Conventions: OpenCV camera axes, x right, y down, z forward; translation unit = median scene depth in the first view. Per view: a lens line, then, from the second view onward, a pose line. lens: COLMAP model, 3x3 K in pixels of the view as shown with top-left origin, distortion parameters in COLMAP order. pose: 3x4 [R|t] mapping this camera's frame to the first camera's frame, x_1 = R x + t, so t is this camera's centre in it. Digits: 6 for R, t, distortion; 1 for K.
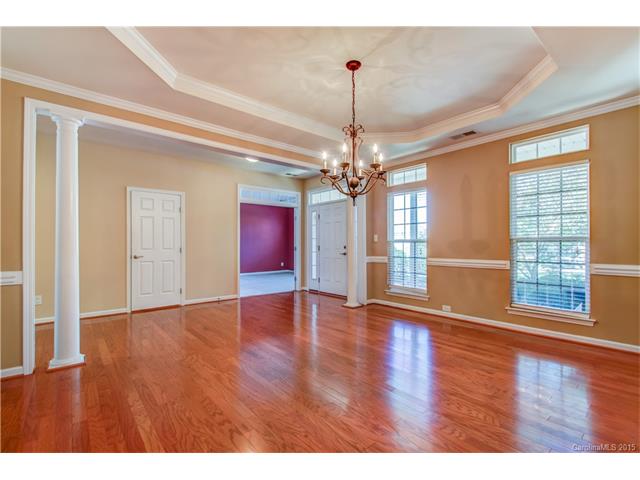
lens RADIAL K [[295.7, 0, 321.9], [0, 295.7, 243.8], [0, 0, 1]] dist [0.025787, -0.010225]
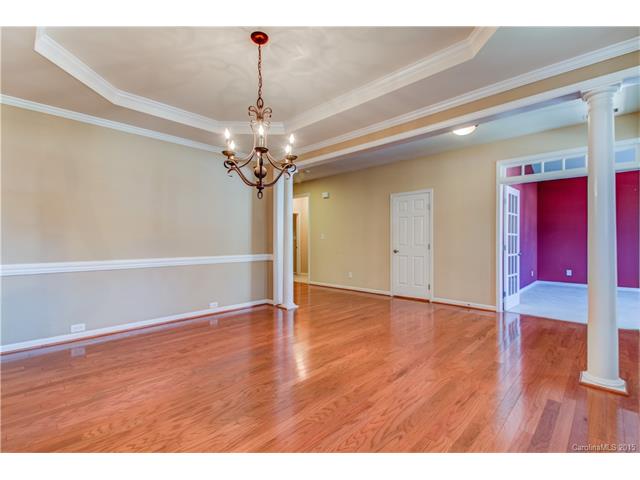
lens RADIAL K [[295.7, 0, 322.9], [0, 295.7, 242.8], [0, 0, 1]] dist [0.025787, -0.010225]
pose [[0.105022, 0.002042, -0.994468, 0.486396], [0.004320, 0.999988, 0.002509, 0.005089], [0.994460, -0.004560, 0.105012, 0.532142]]
